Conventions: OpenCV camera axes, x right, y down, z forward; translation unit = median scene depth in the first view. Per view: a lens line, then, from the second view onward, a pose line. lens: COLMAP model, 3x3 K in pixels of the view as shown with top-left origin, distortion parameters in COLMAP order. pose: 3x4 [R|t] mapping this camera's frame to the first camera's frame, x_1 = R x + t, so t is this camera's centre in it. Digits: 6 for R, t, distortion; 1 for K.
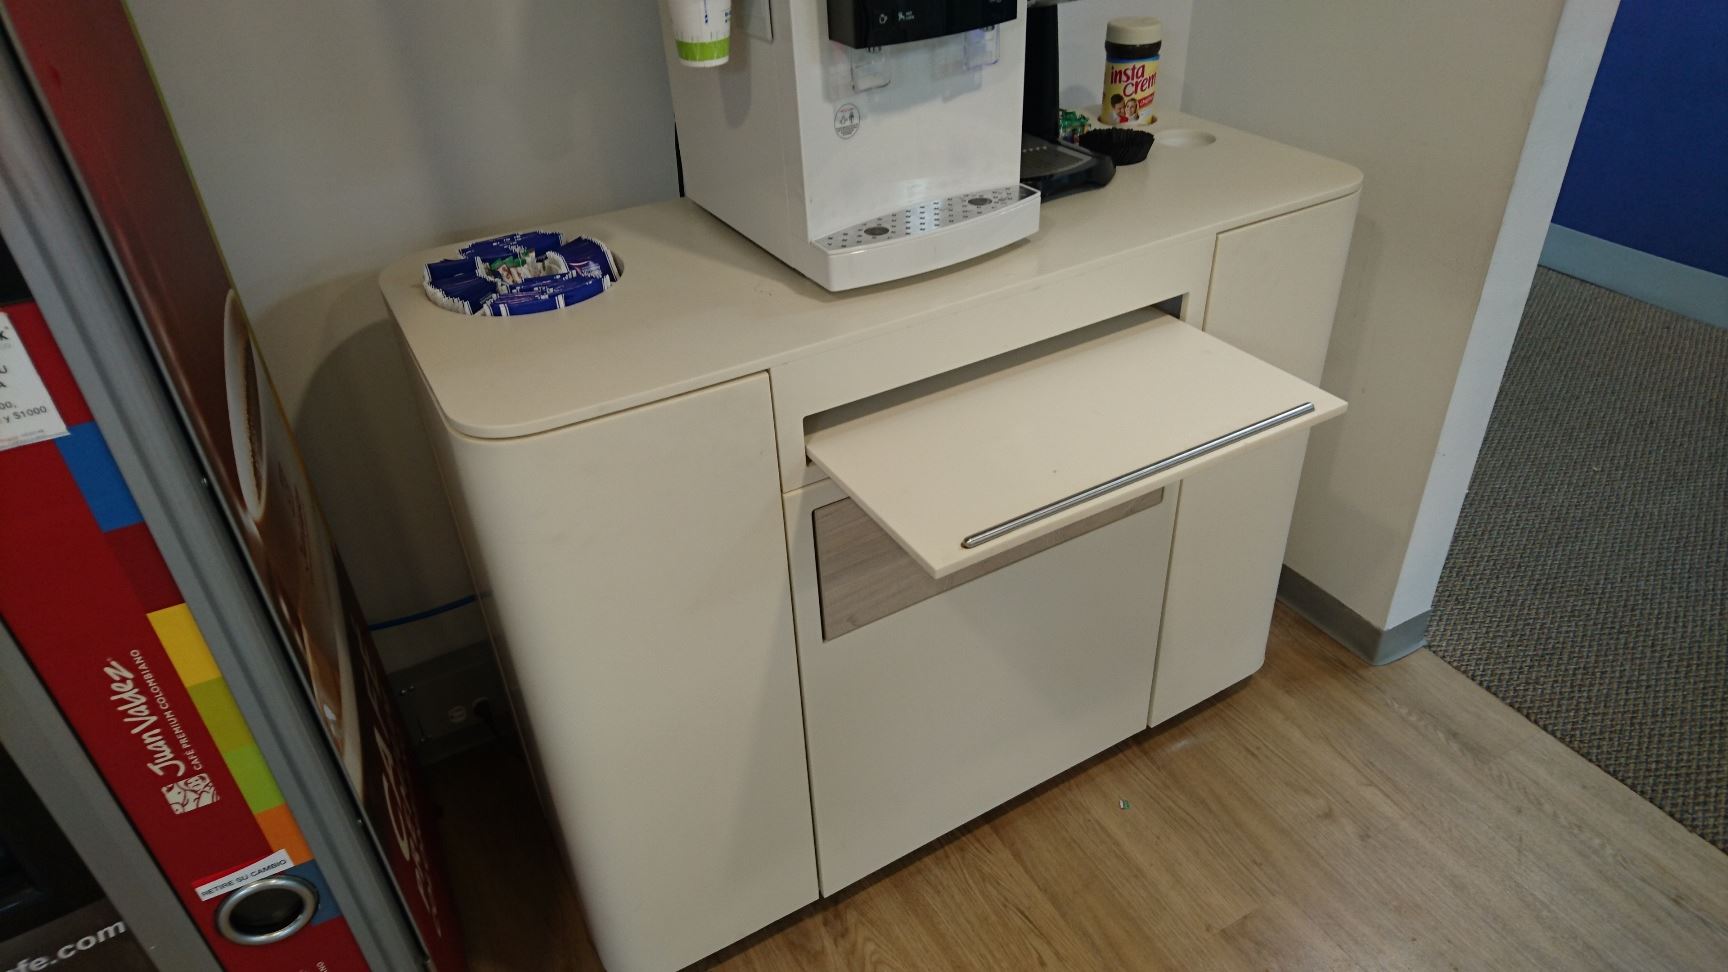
lens RADIAL K [[1083.4, 0, 871.9], [0, 1083.4, 487.2], [0, 0, 1]] dist [0.112909, -0.163607]
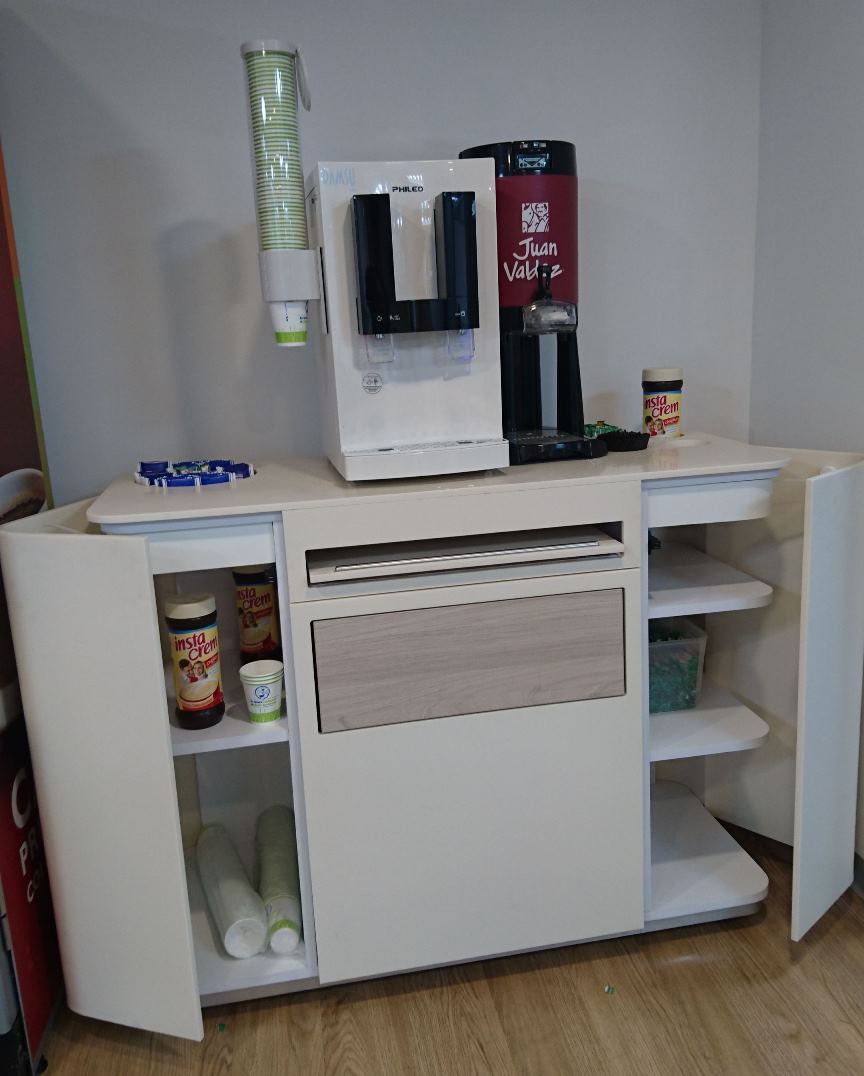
lens RADIAL K [[967.9, 0, 432.0], [0, 967.9, 538.0], [0, 0, 1]] dist [0.180255, -0.288781]
pose [[0.941775, 0.071442, -0.328566, 0.395599], [-0.177150, 0.935974, -0.304254, 0.217335], [0.285792, 0.344745, 0.894133, -0.131267]]
